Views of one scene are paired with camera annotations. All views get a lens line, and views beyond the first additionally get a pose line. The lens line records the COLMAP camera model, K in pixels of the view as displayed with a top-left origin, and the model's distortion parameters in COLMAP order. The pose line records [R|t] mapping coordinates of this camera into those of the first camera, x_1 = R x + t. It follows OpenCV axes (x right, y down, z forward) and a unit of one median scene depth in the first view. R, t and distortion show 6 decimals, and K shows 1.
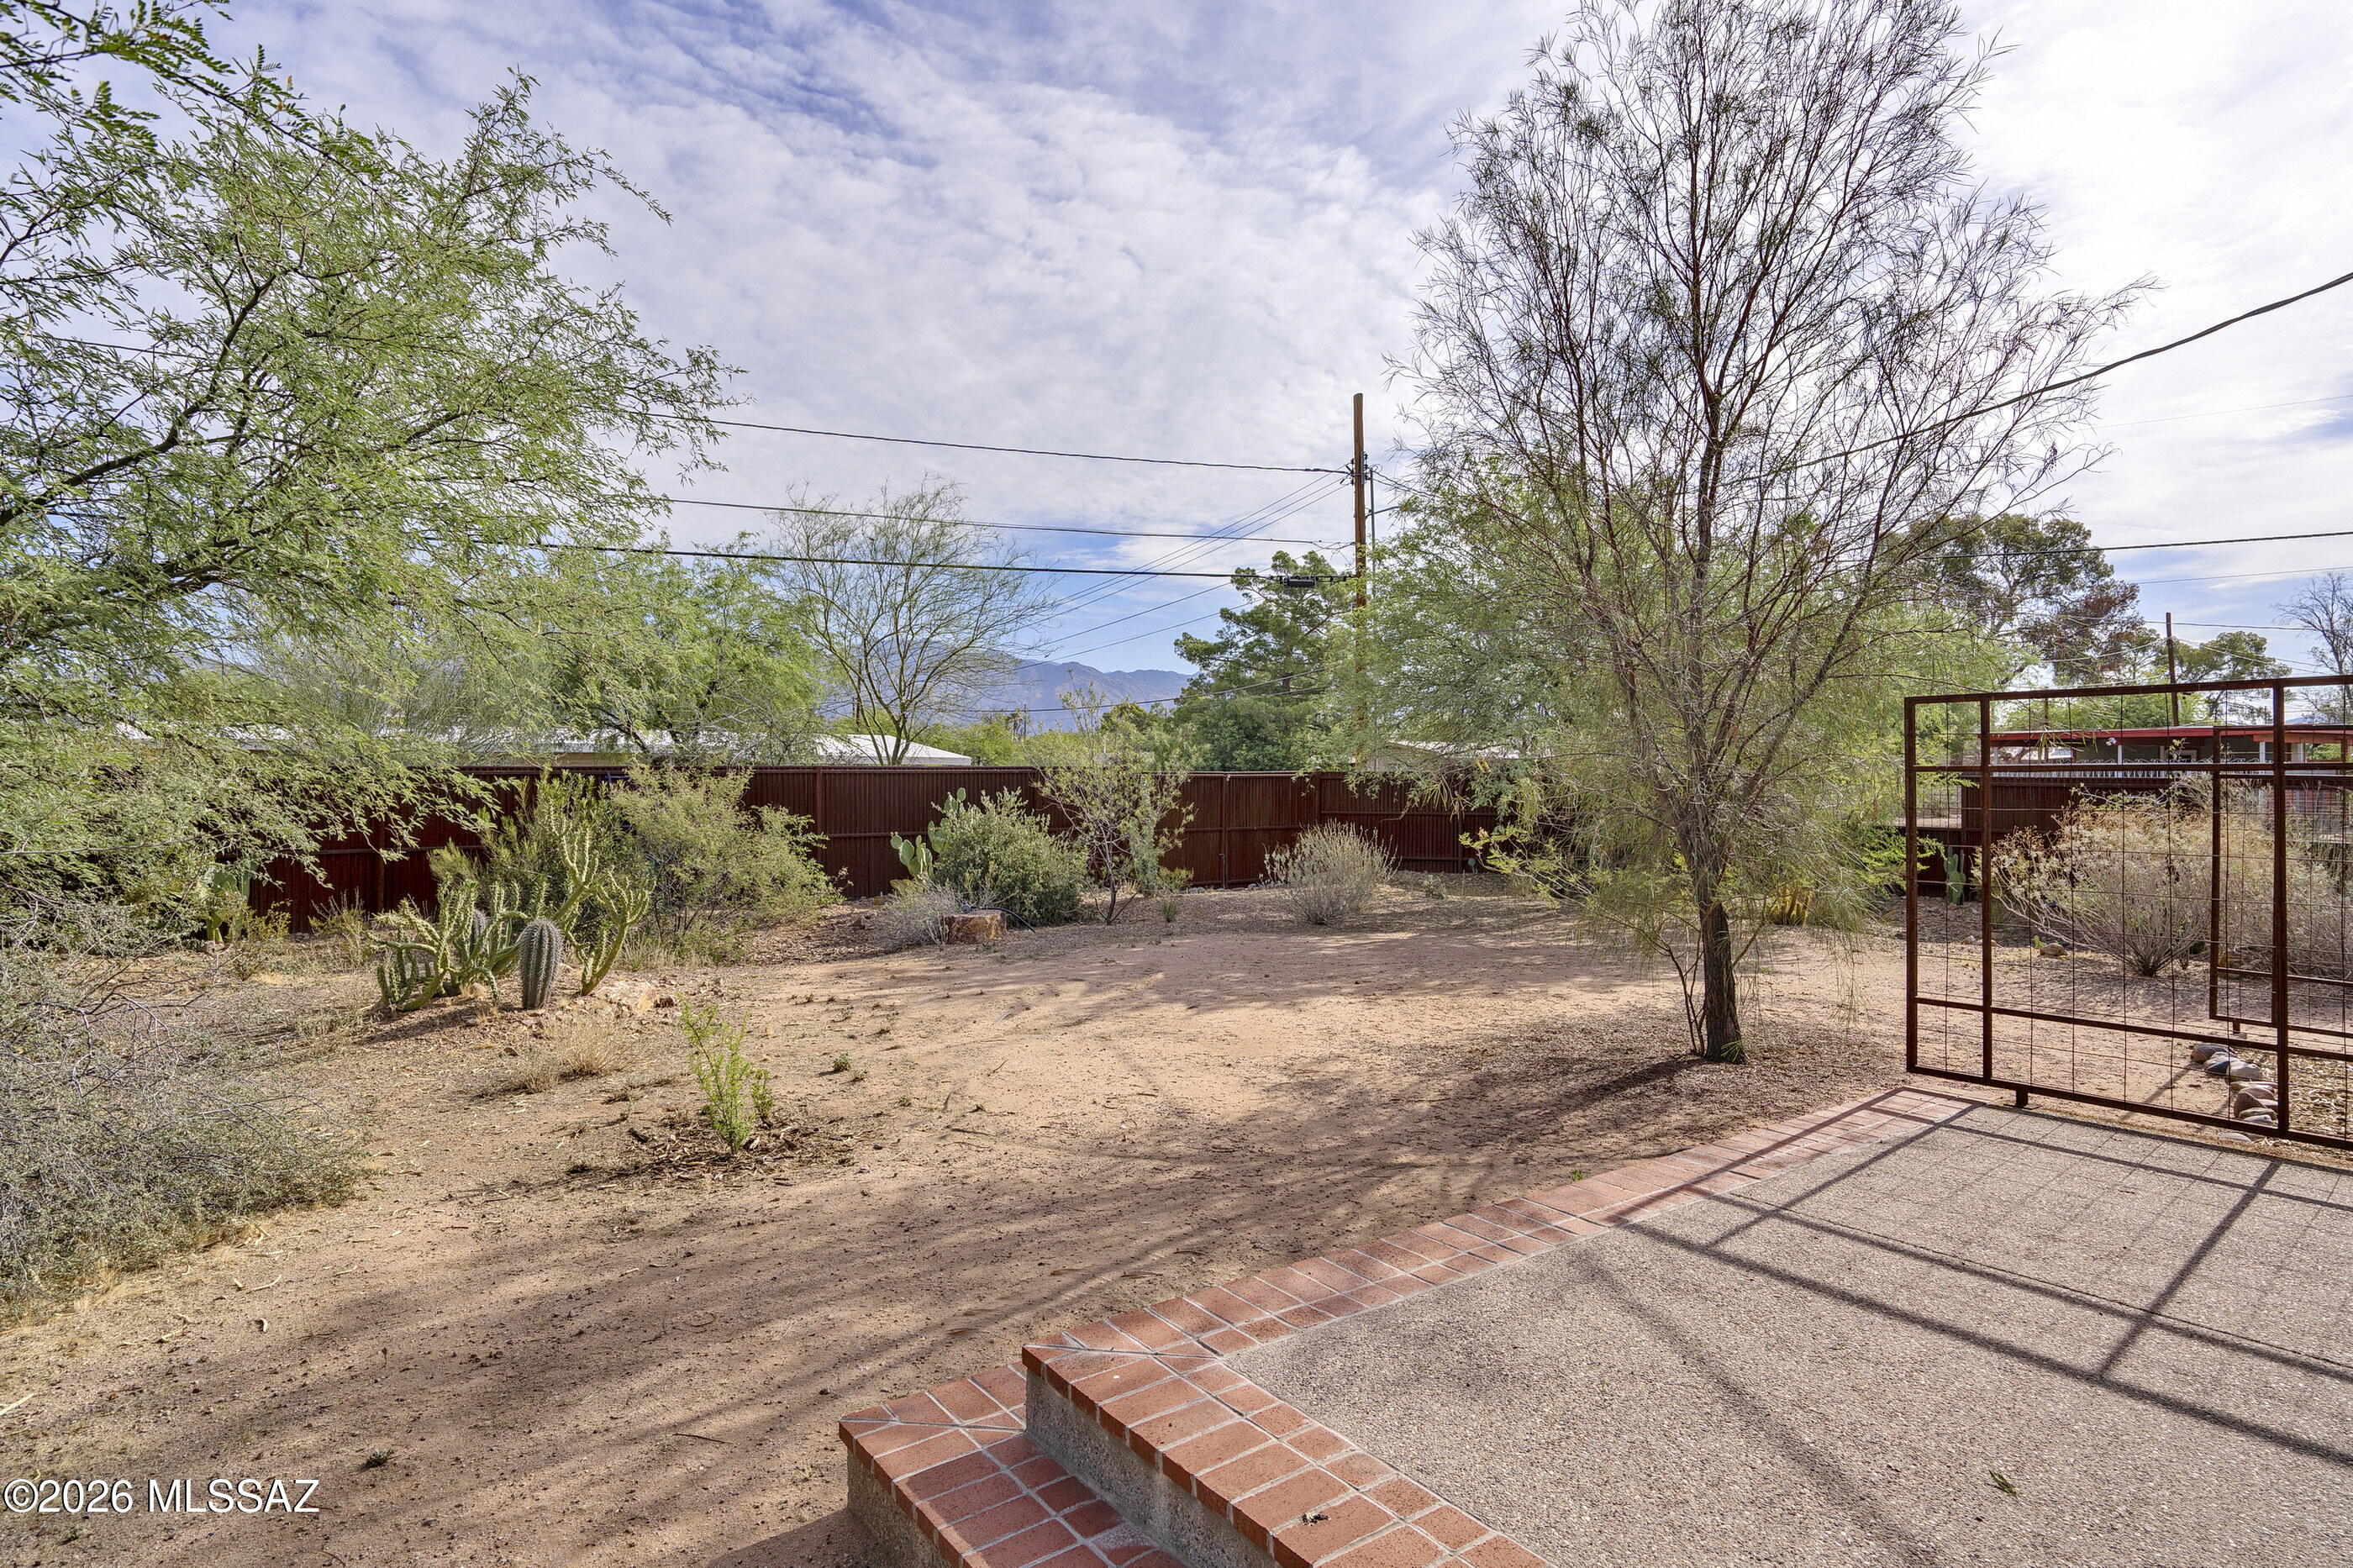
lens RADIAL K [[1325.2, 0, 1178.5], [0, 1325.2, 765.6], [0, 0, 1]] dist [0.000474, -0.000110]
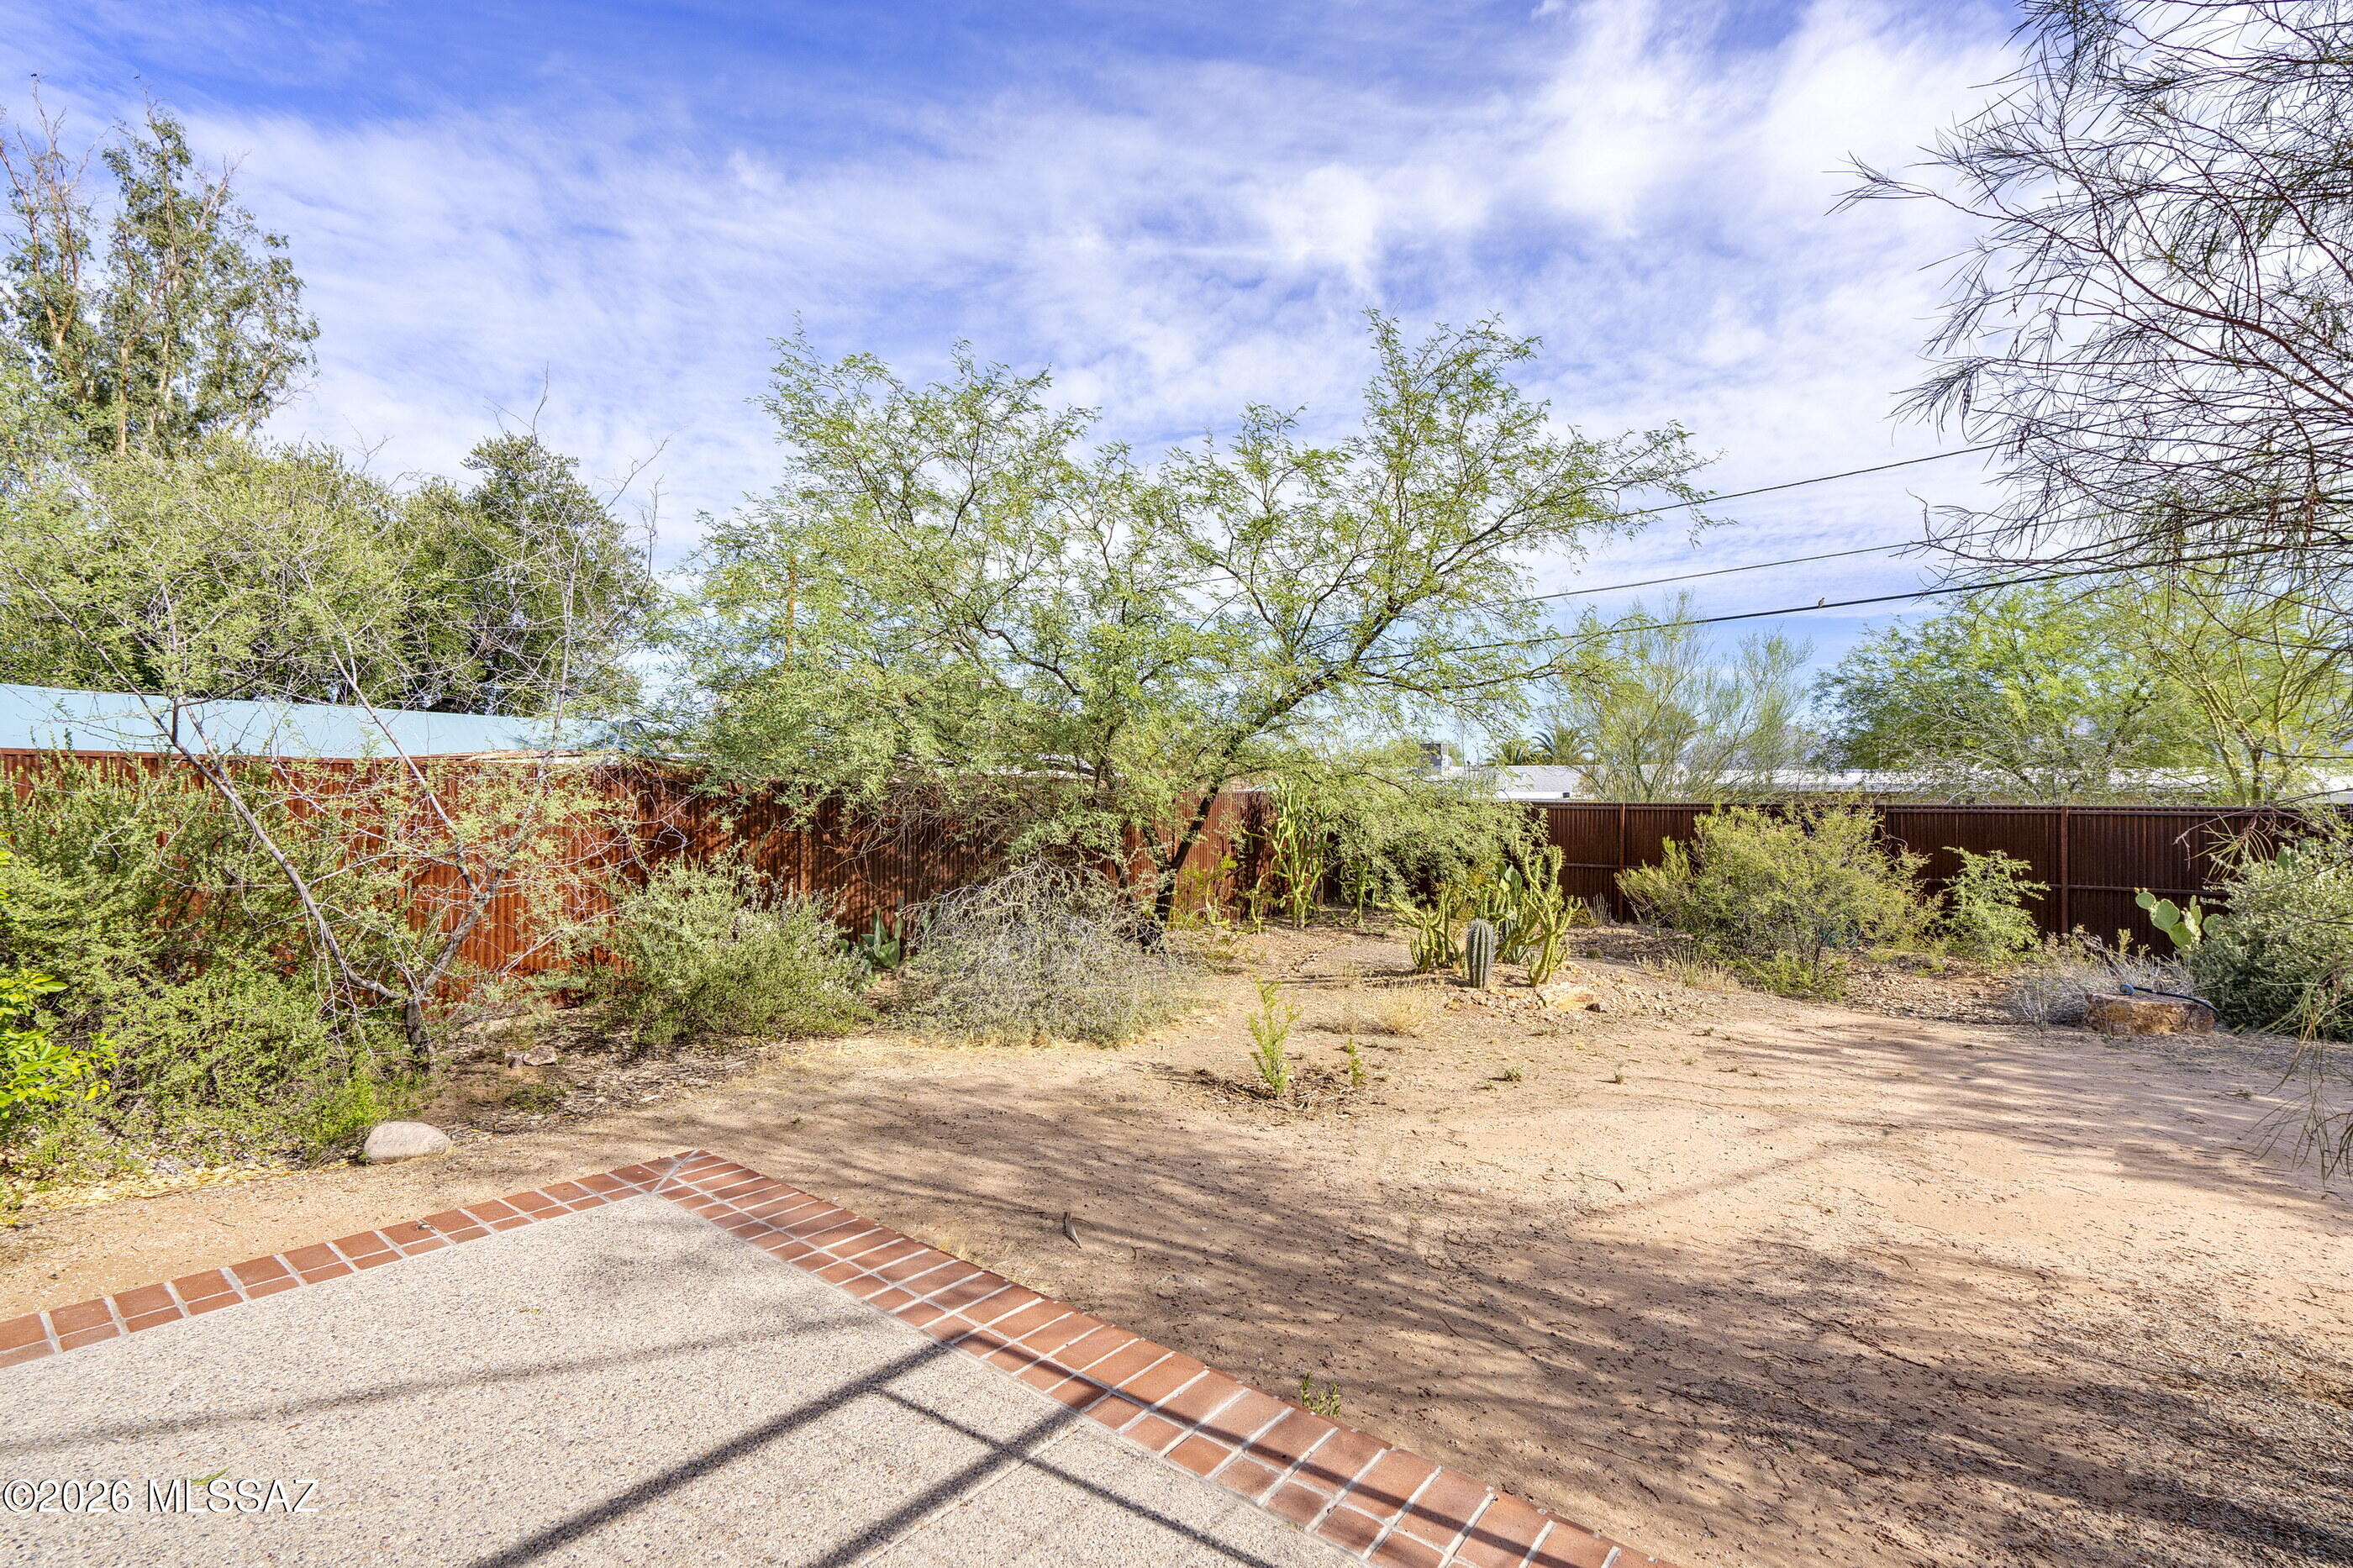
lens RADIAL K [[1061.9, 0, 1180.3], [0, 1061.9, 790.1], [0, 0, 1]] dist [-0.012250, -0.000174]
pose [[0.248811, -0.000578, -0.968552, 0.607024], [-0.006006, 0.999980, -0.002140, -0.013568], [0.968534, 0.006349, 0.248802, 0.557114]]
